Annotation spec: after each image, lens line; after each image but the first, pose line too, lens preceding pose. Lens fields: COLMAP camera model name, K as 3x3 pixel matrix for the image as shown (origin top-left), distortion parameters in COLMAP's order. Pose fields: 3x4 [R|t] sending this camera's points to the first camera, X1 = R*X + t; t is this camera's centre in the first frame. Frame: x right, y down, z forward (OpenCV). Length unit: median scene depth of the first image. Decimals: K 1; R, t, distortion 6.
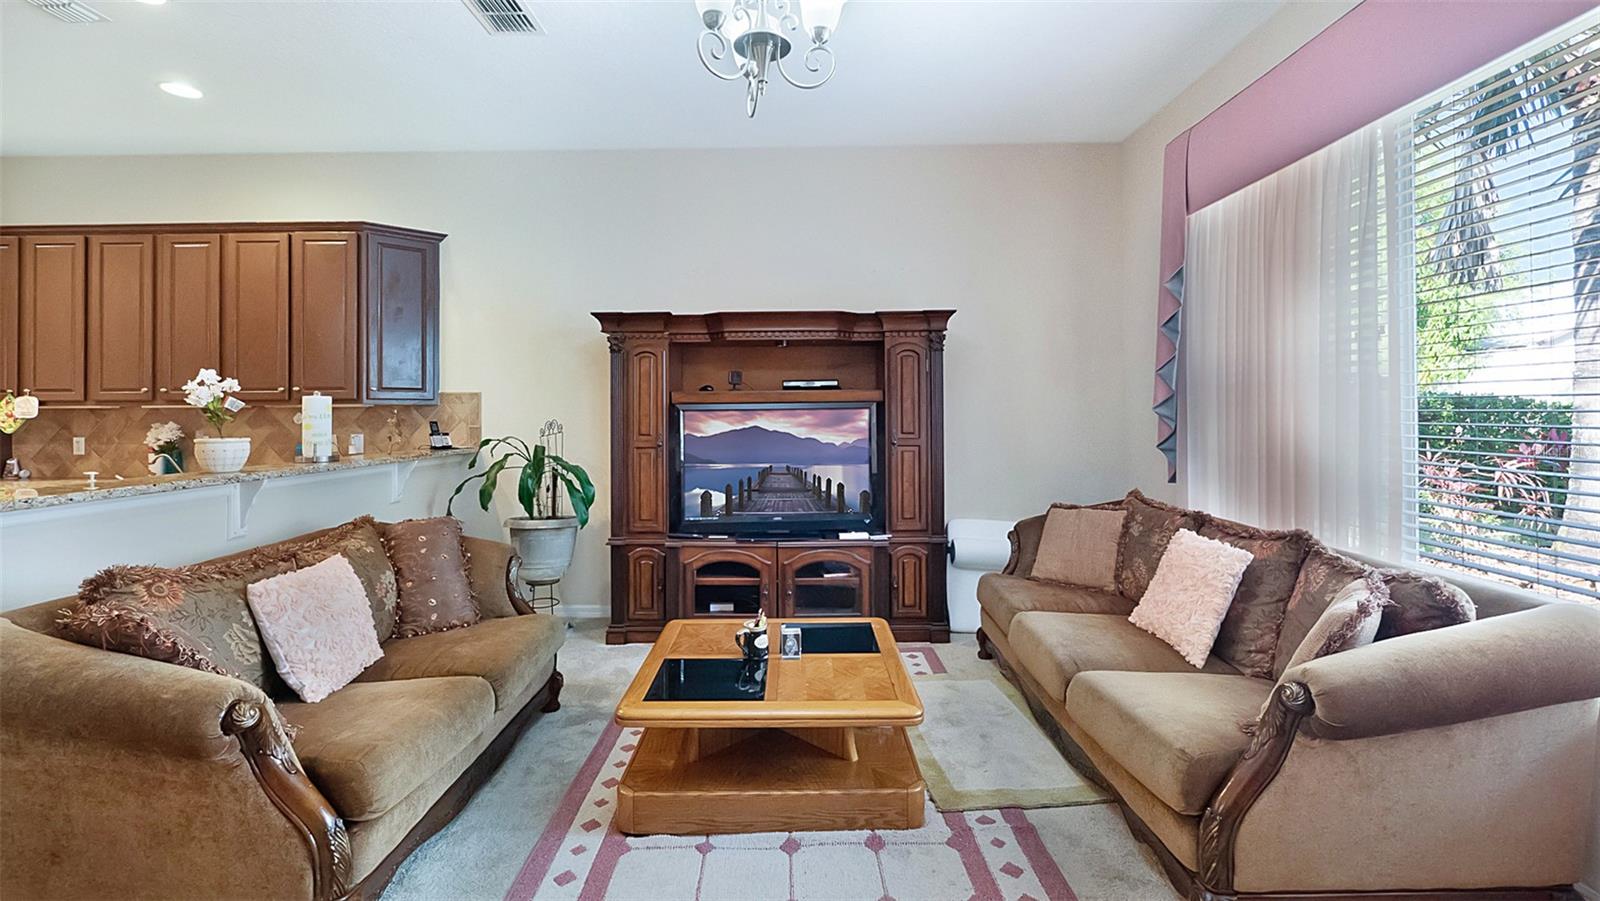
lens RADIAL K [[702.7, 0, 772.7], [0, 702.7, 417.9], [0, 0, 1]] dist [-0.007262, -0.000059]
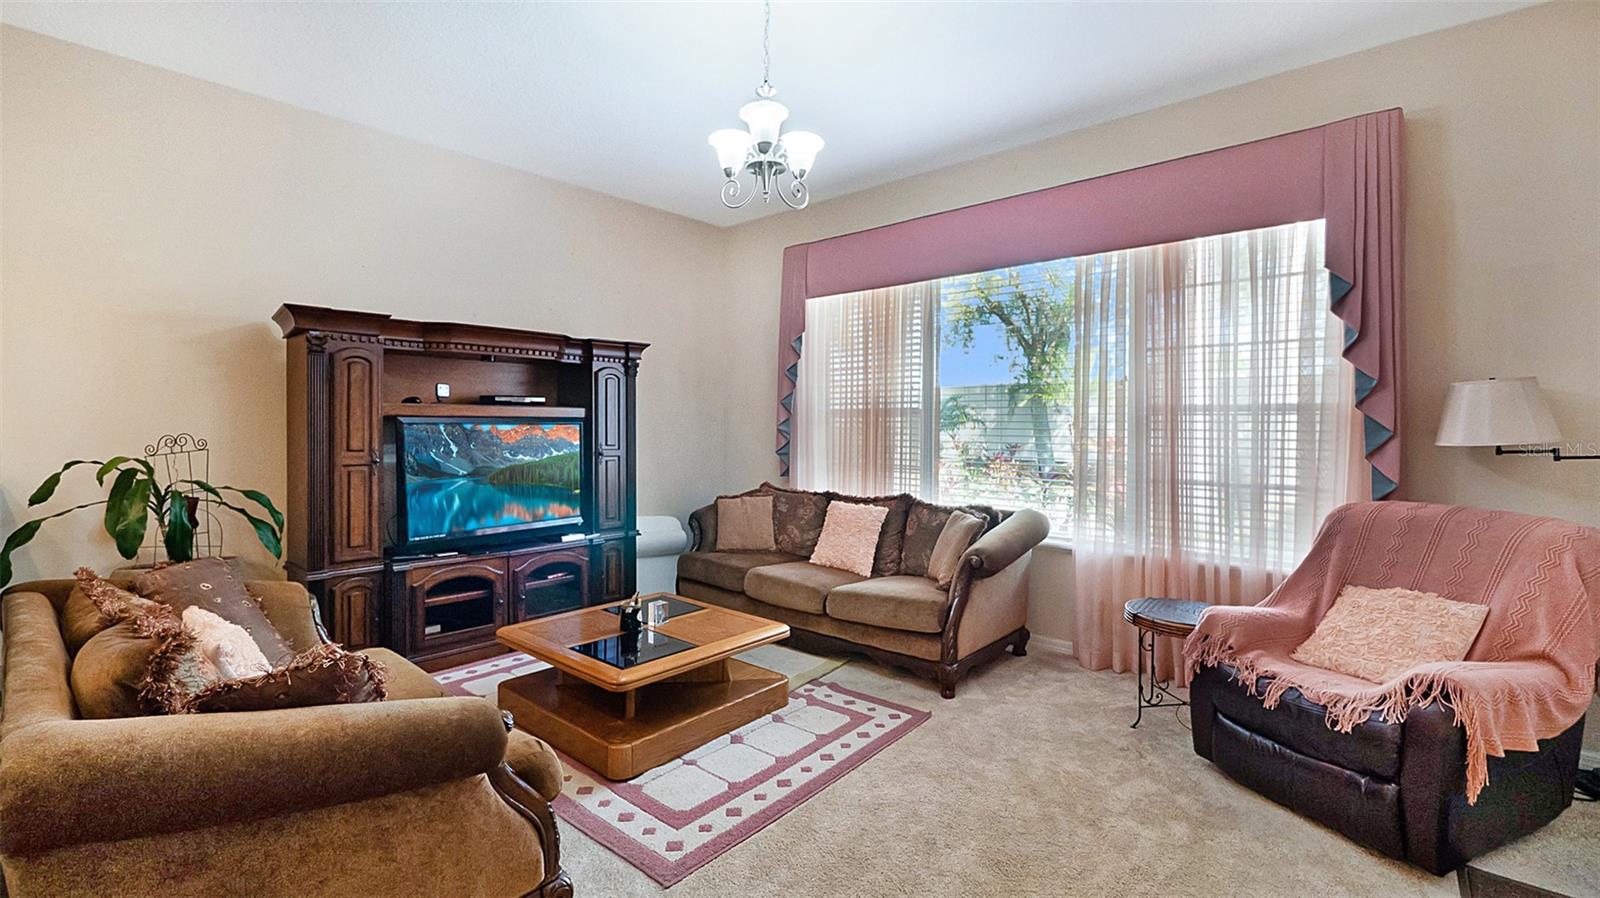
lens RADIAL K [[695.5, 0, 800.0], [0, 695.5, 449.0], [0, 0, 1]] dist [-0.004790, -0.000520]
pose [[0.655717, -0.015580, 0.754846, -0.482738], [-0.000842, 0.999771, 0.021367, 0.003195], [-0.755007, -0.014646, 0.655553, 0.005942]]
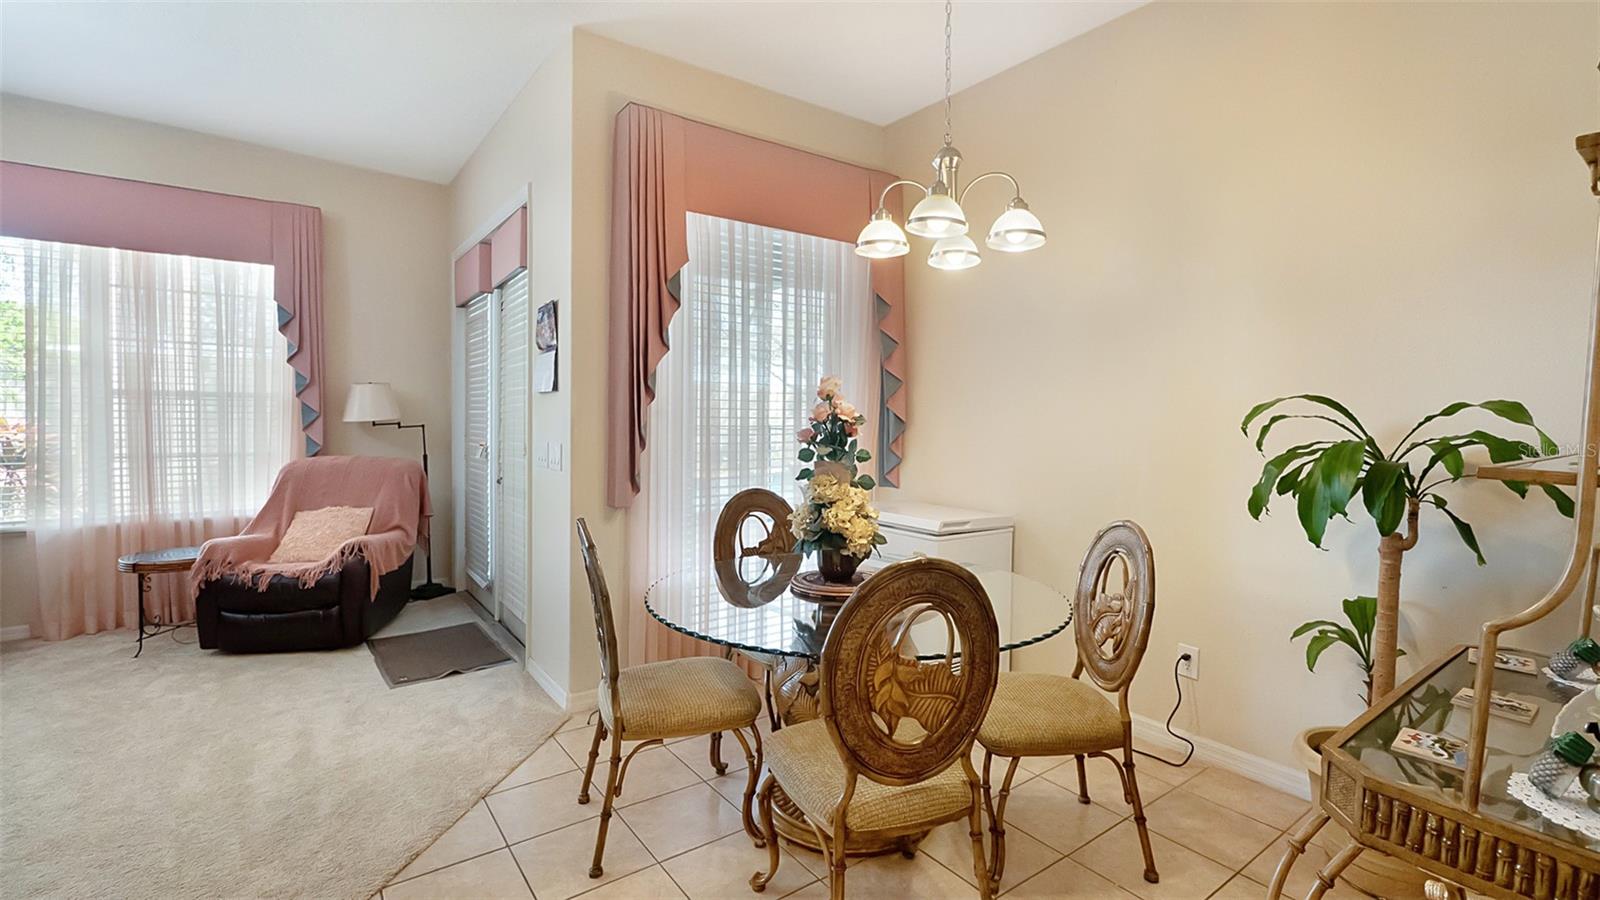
lens RADIAL K [[702.7, 0, 772.7], [0, 702.7, 417.4], [0, 0, 1]] dist [-0.007262, -0.000059]
pose [[-0.580555, 0.002172, 0.814218, -0.796616], [0.001592, 0.999998, -0.001533, 0.008599], [-0.814220, 0.000407, -0.580557, 0.056727]]
